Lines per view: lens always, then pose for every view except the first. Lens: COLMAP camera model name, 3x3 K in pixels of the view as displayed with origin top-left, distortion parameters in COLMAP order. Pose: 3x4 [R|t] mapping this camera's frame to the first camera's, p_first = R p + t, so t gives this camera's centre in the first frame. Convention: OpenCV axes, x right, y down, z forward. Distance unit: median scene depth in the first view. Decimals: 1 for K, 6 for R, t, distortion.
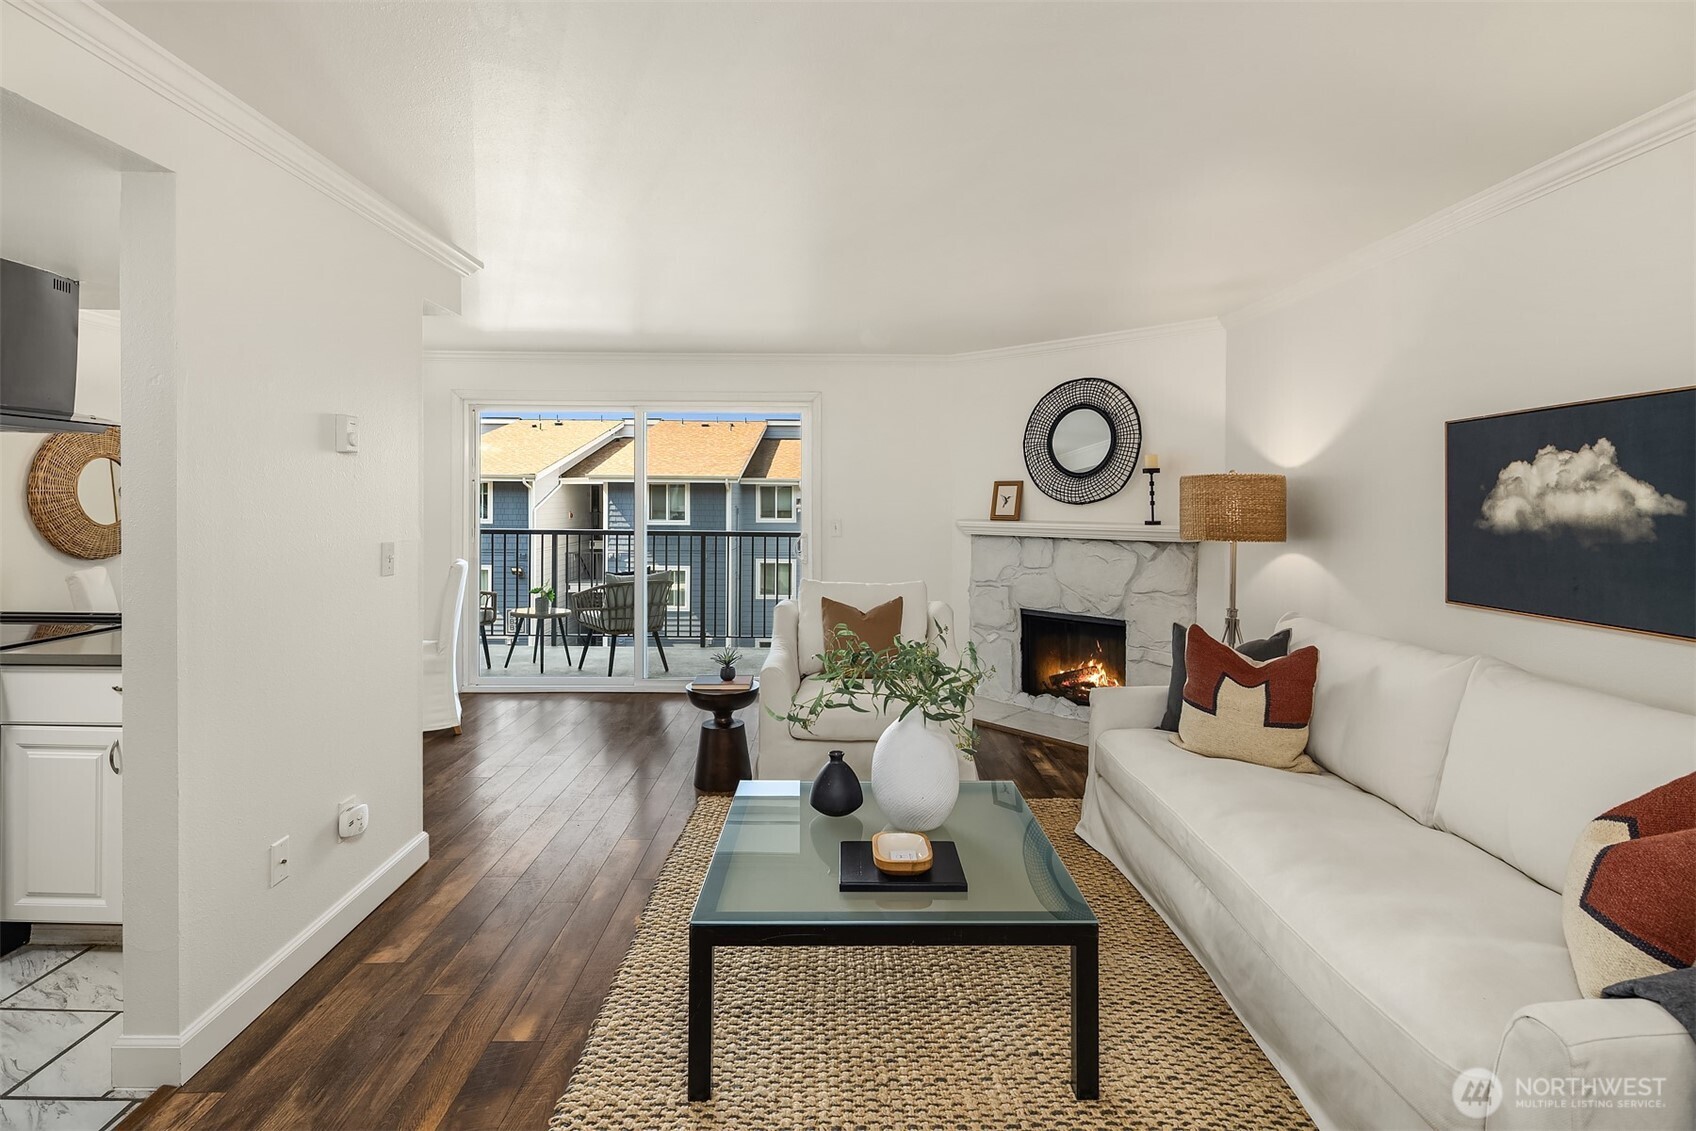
lens RADIAL K [[818.0, 0, 845.7], [0, 818.0, 515.0], [0, 0, 1]] dist [0.002045, -0.003163]
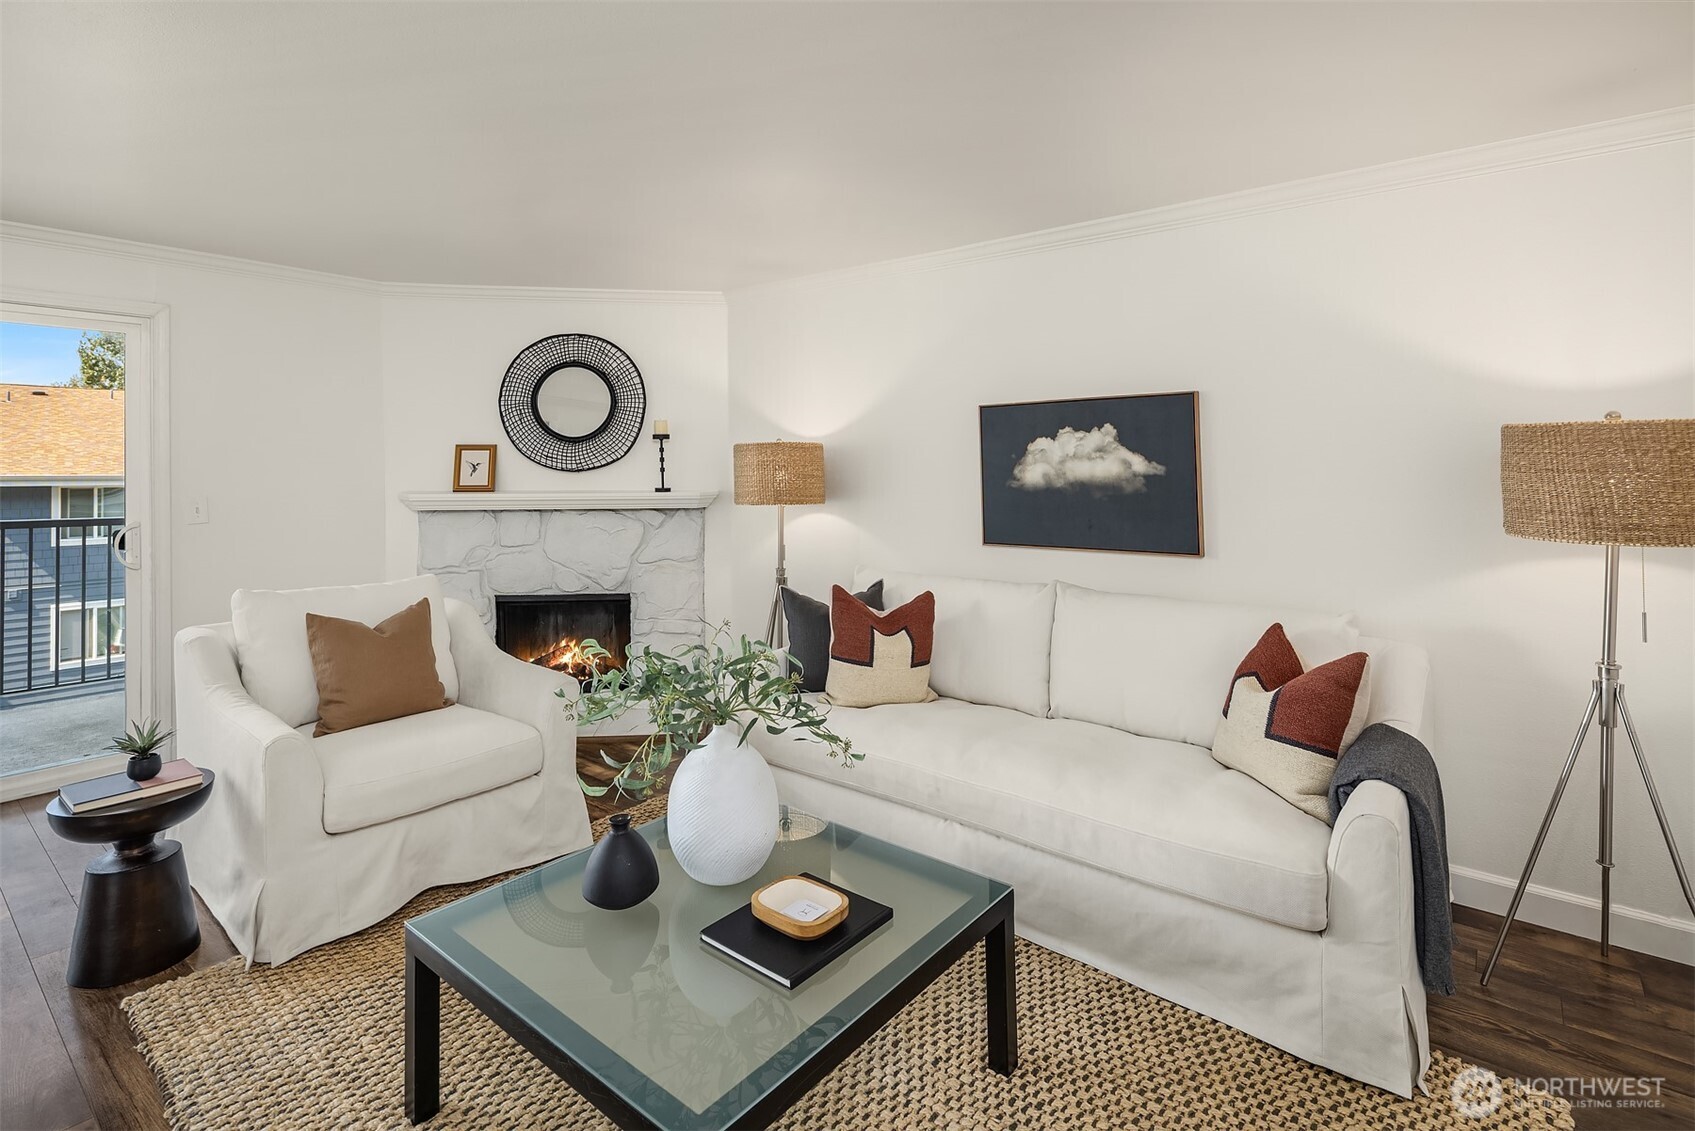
lens RADIAL K [[817.5, 0, 856.5], [0, 817.5, 460.3], [0, 0, 1]] dist [0.002045, -0.003163]
pose [[0.631555, -0.000961, 0.775331, -0.256034], [0.019241, 0.999711, -0.014434, -0.007770], [-0.775093, 0.024034, 0.631390, 0.215859]]
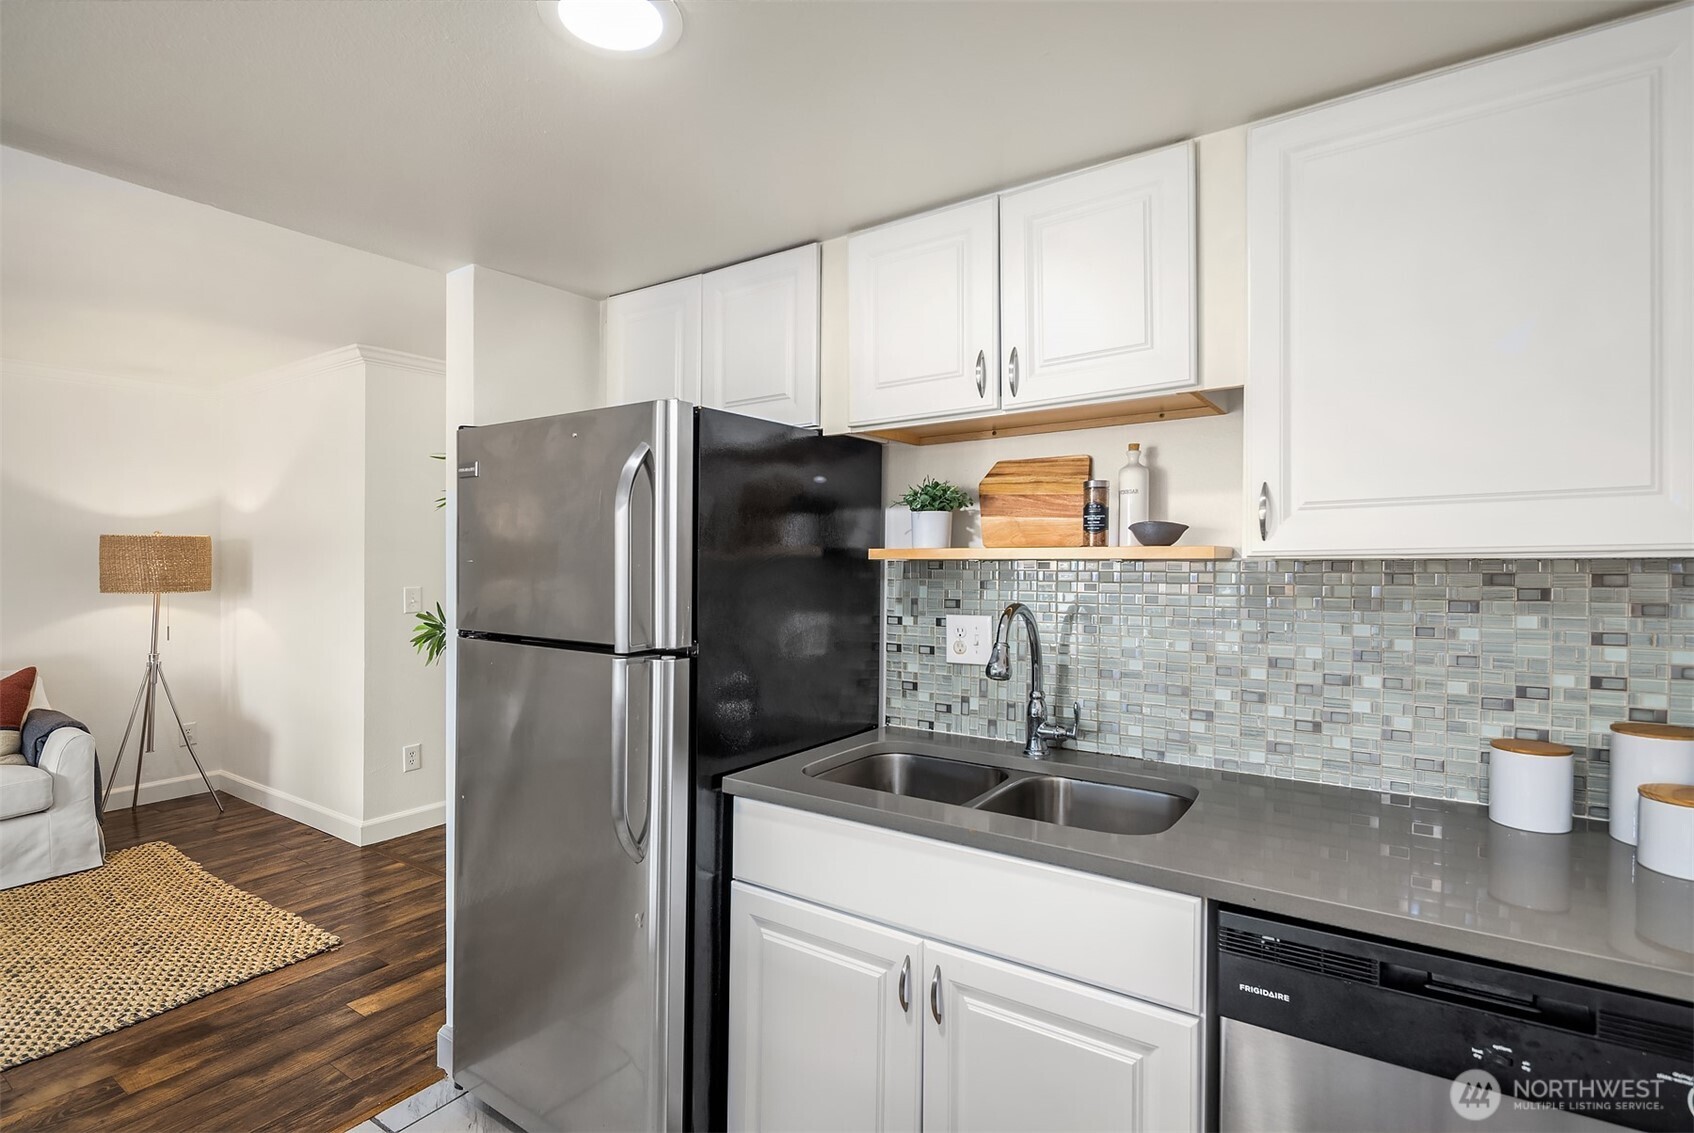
lens RADIAL K [[817.0, 0, 853.5], [0, 817.0, 575.5], [0, 0, 1]] dist [0.002045, -0.003163]
pose [[-0.820104, -0.016367, 0.571981, -0.865853], [0.007906, 0.999171, 0.039926, -0.012441], [-0.572160, 0.037265, -0.819295, 0.501419]]
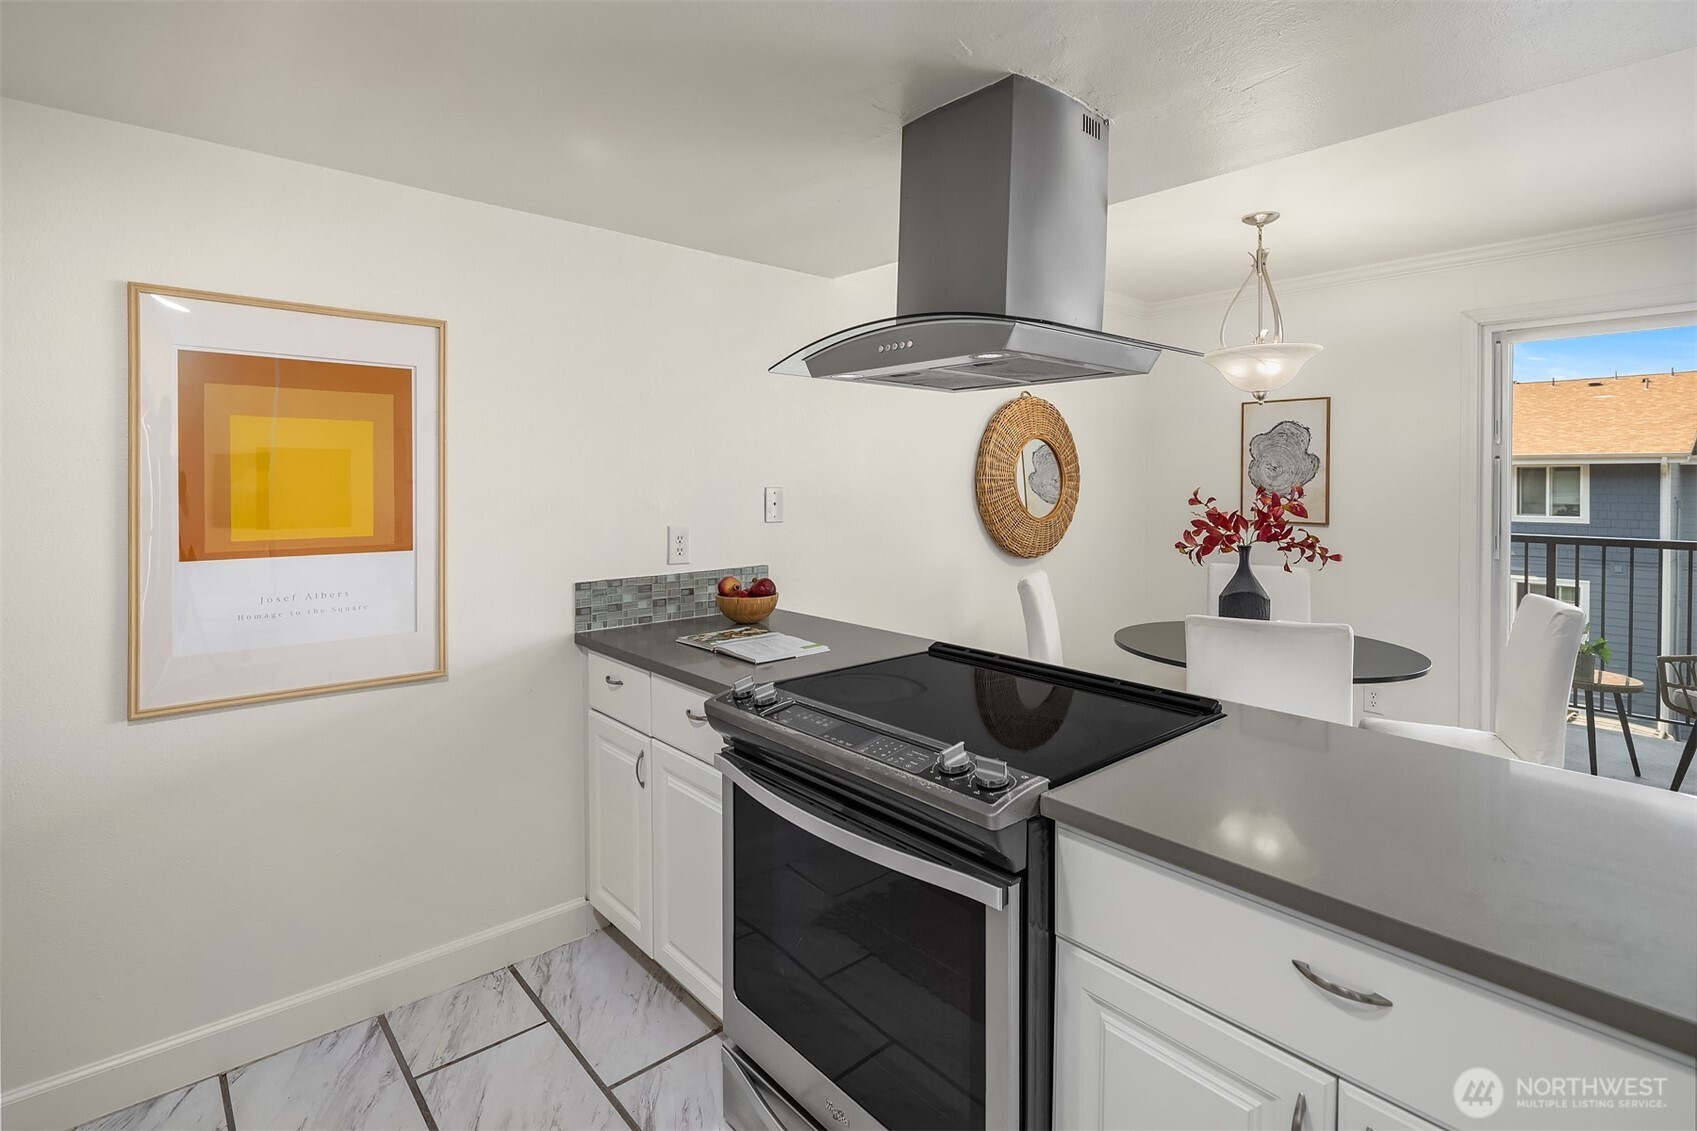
lens RADIAL K [[818.5, 0, 828.1], [0, 818.5, 494.9], [0, 0, 1]] dist [0.002045, -0.003163]
pose [[0.637640, 0.008750, -0.770284, -0.420875], [-0.015870, 0.999872, -0.001780, -0.007466], [0.770171, 0.013360, 0.637698, 0.313929]]
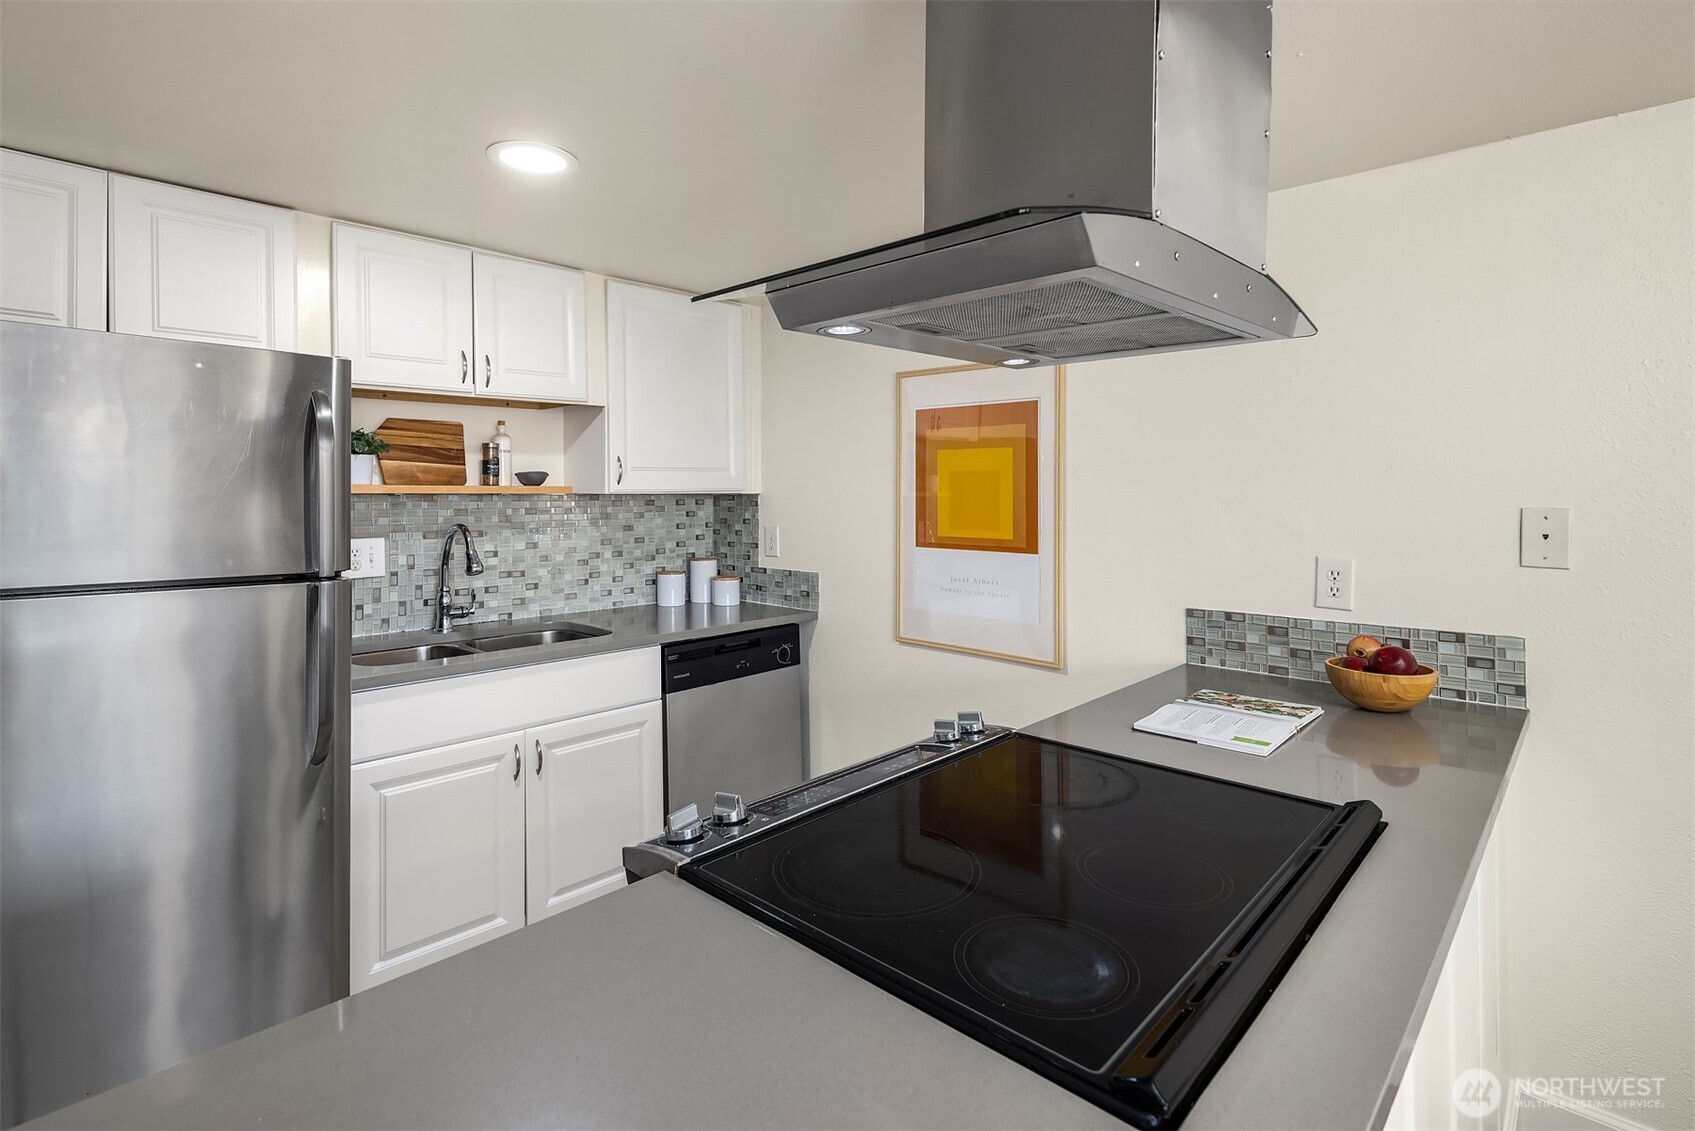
lens RADIAL K [[817.5, 0, 853.0], [0, 817.5, 502.7], [0, 0, 1]] dist [0.002045, -0.003163]
pose [[-0.687585, 0.001795, -0.726102, -0.449938], [-0.023466, 0.999420, 0.024692, -0.019017], [0.725725, 0.034017, -0.687144, 0.745172]]
